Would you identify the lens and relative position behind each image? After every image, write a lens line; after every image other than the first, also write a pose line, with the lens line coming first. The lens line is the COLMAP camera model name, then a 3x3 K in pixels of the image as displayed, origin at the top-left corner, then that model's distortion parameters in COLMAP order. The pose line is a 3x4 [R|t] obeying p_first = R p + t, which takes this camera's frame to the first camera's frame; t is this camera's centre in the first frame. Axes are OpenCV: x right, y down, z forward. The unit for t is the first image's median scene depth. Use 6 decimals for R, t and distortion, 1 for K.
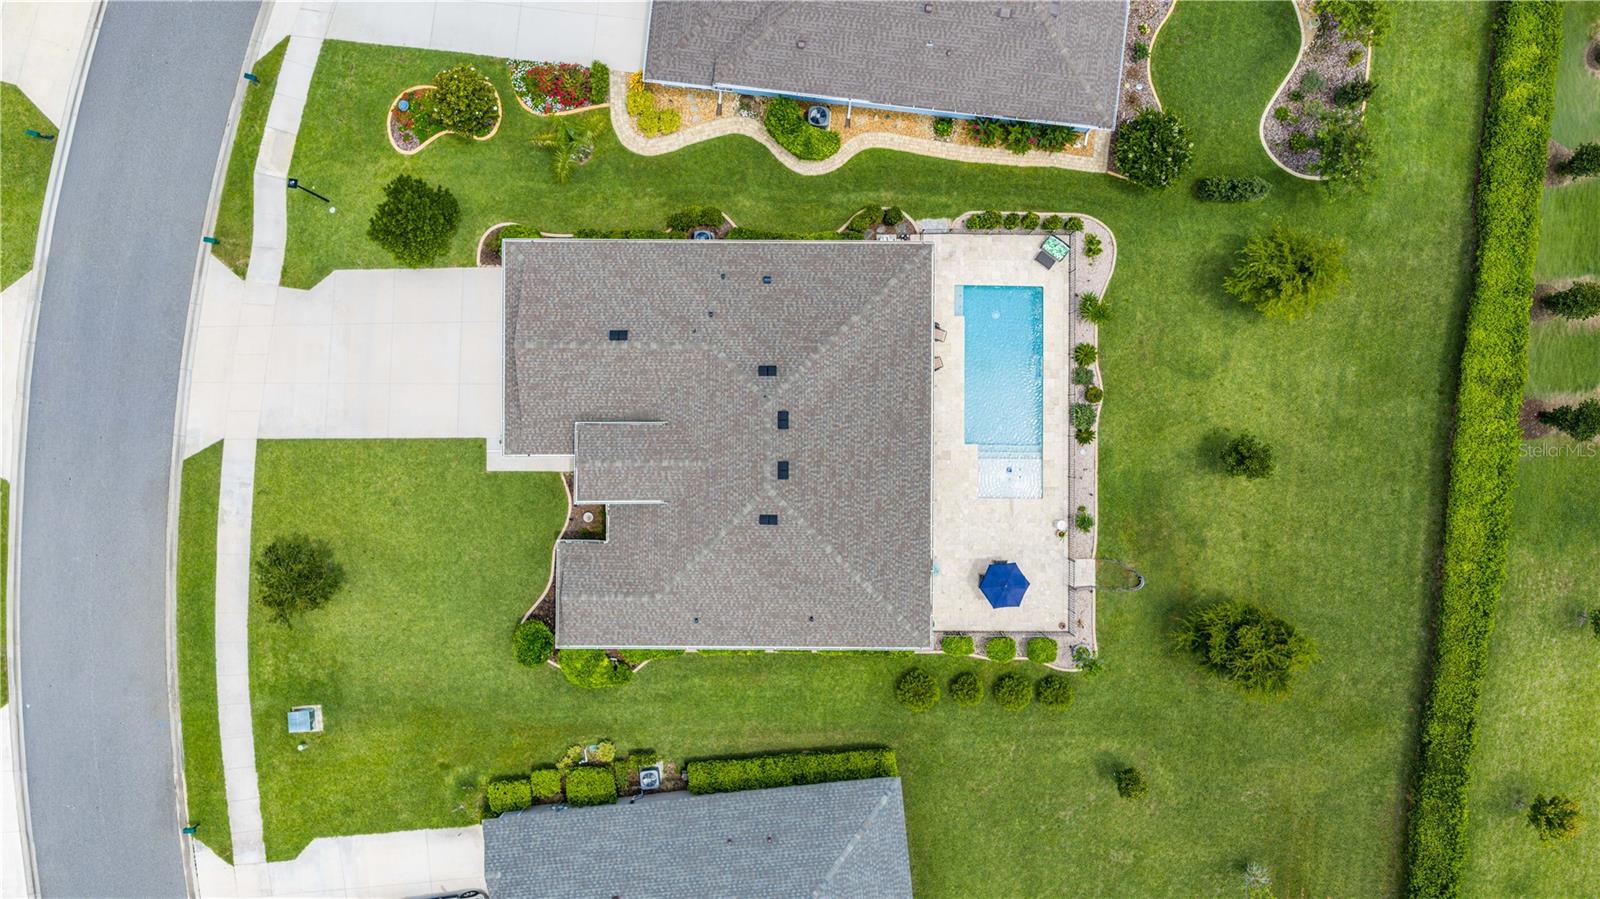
lens RADIAL K [[1328.1, 0, 800.0], [0, 1328.1, 449.5], [0, 0, 1]] dist [0.027997, -0.048495]
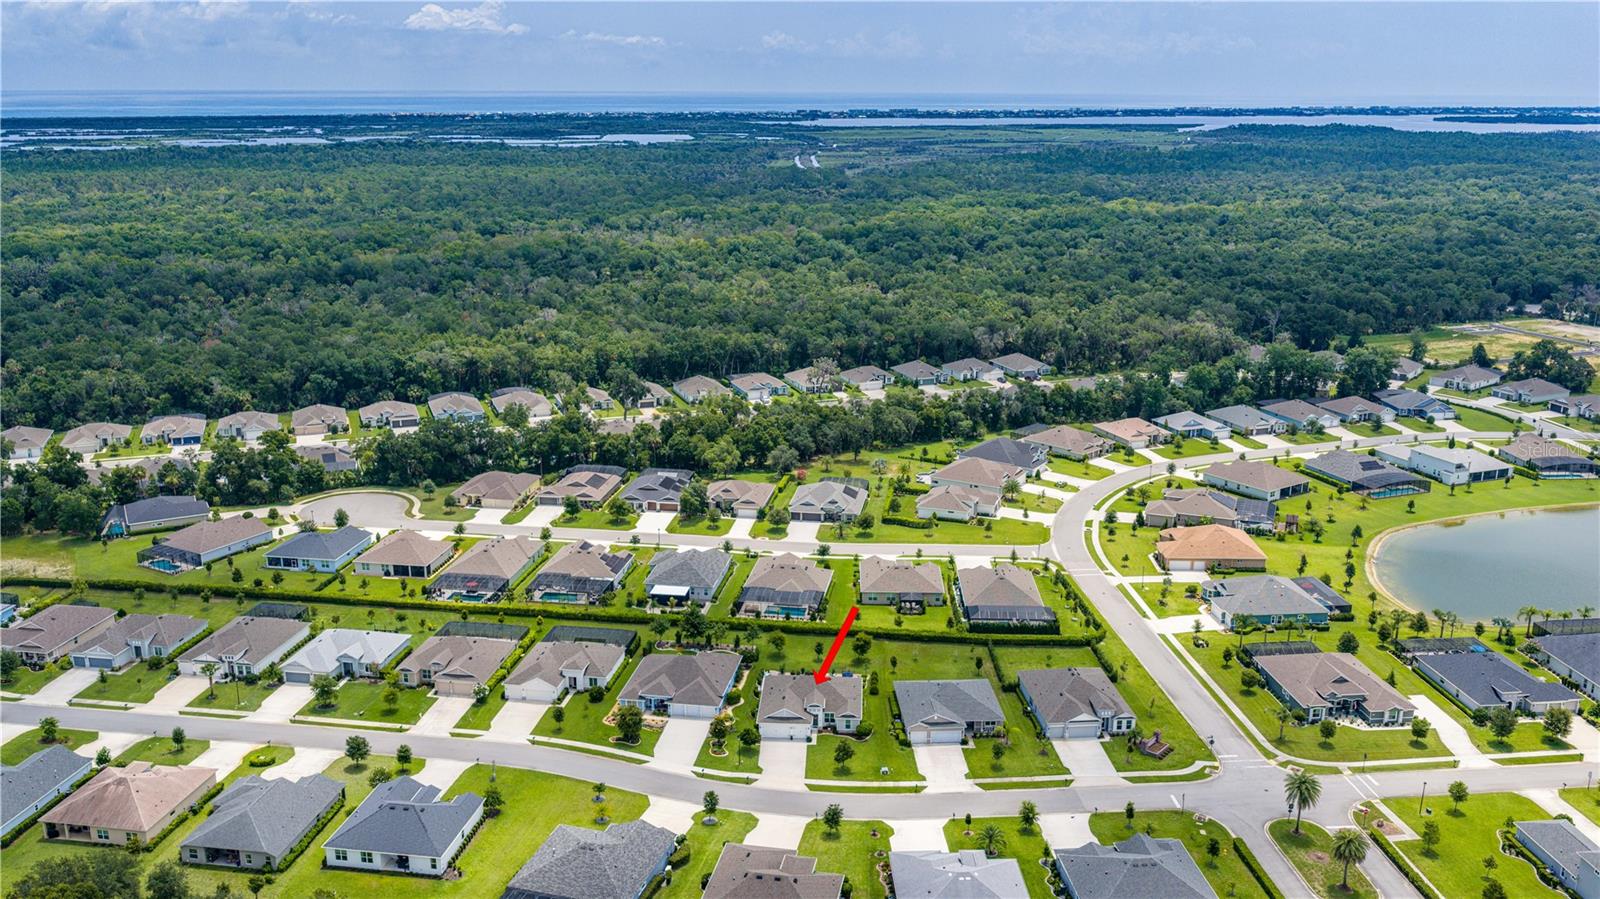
lens RADIAL K [[1328.1, 0, 800.0], [0, 1328.1, 449.5], [0, 0, 1]] dist [0.027997, -0.048495]
pose [[0.047444, -0.264243, 0.963289, -3.579652], [0.998864, 0.016892, -0.044563, 0.121854], [-0.004497, 0.964308, 0.264744, -0.759599]]
